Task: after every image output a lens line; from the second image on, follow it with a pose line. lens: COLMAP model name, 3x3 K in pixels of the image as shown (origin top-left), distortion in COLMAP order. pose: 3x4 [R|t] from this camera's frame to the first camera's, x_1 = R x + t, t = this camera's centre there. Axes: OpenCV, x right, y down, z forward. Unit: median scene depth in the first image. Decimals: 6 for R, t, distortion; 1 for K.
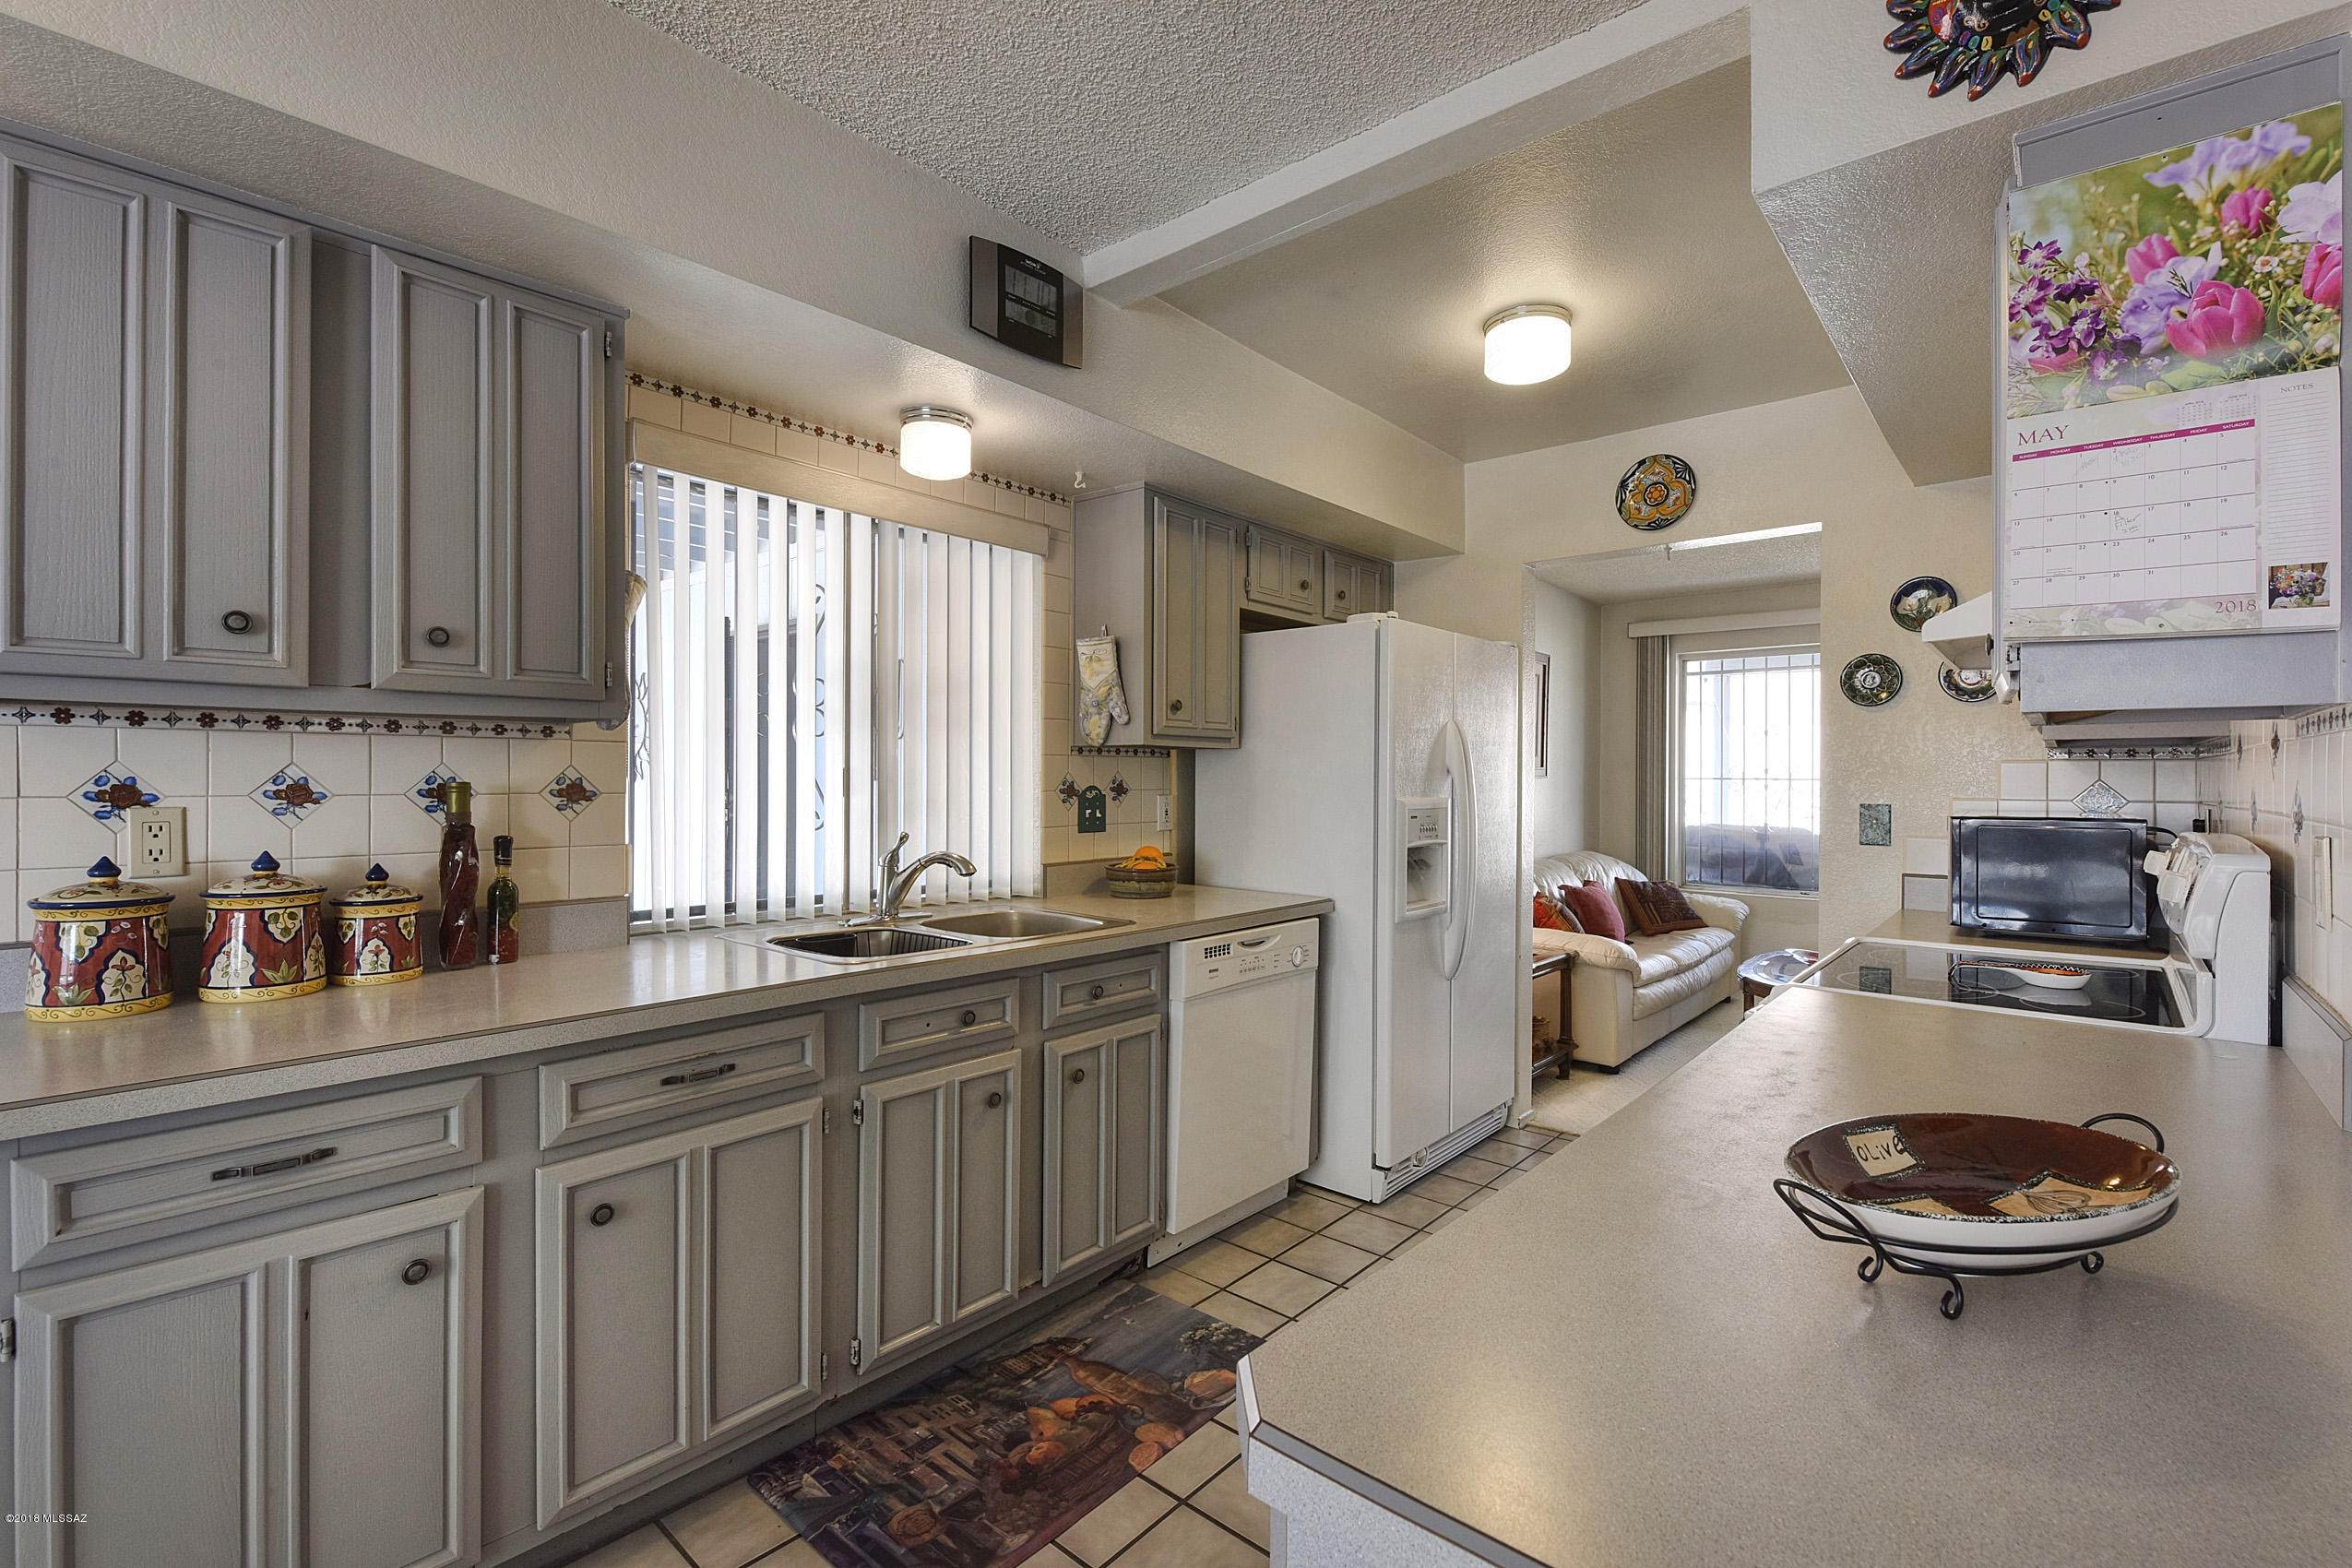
lens RADIAL K [[948.3, 0, 1181.7], [0, 948.3, 780.5], [0, 0, 1]] dist [-0.011002, -0.002564]
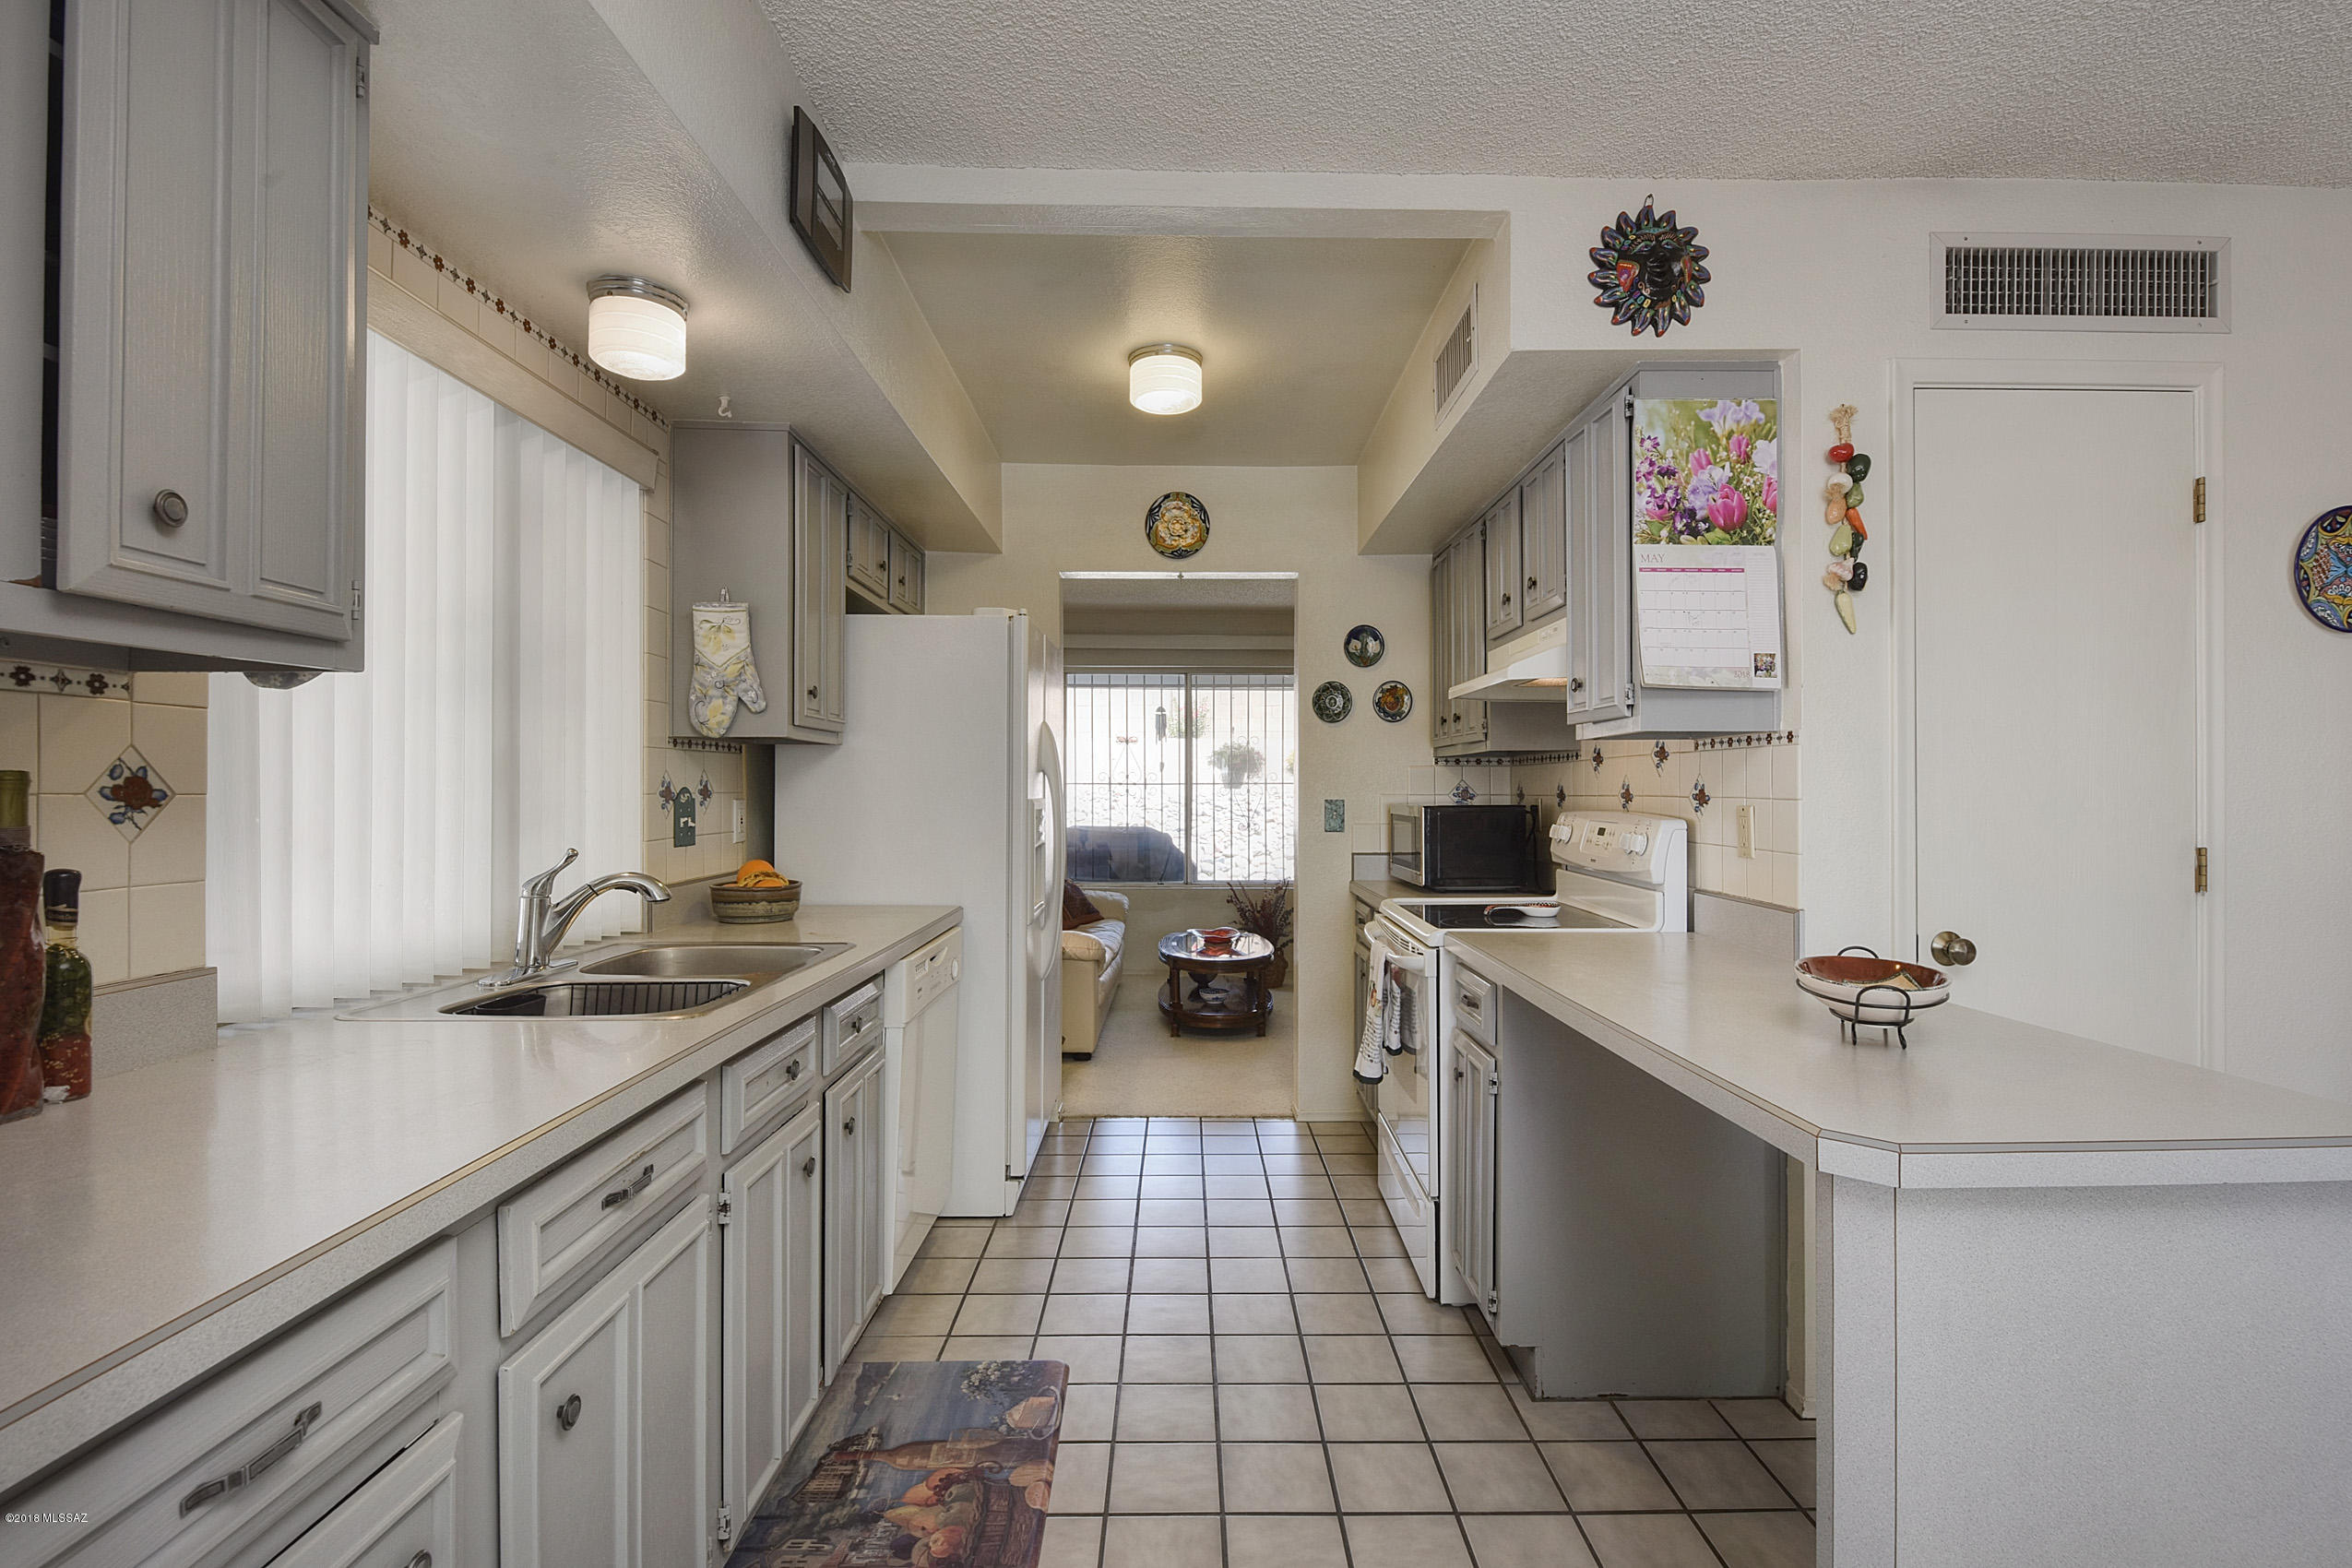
lens RADIAL K [[1069.5, 0, 1124.4], [0, 1069.5, 784.5], [0, 0, 1]] dist [0.000583, -0.003393]
pose [[0.766078, -0.000880, 0.642746, -0.546450], [0.004638, 0.999981, -0.004159, 0.012191], [-0.642730, 0.006167, 0.766068, 0.106576]]
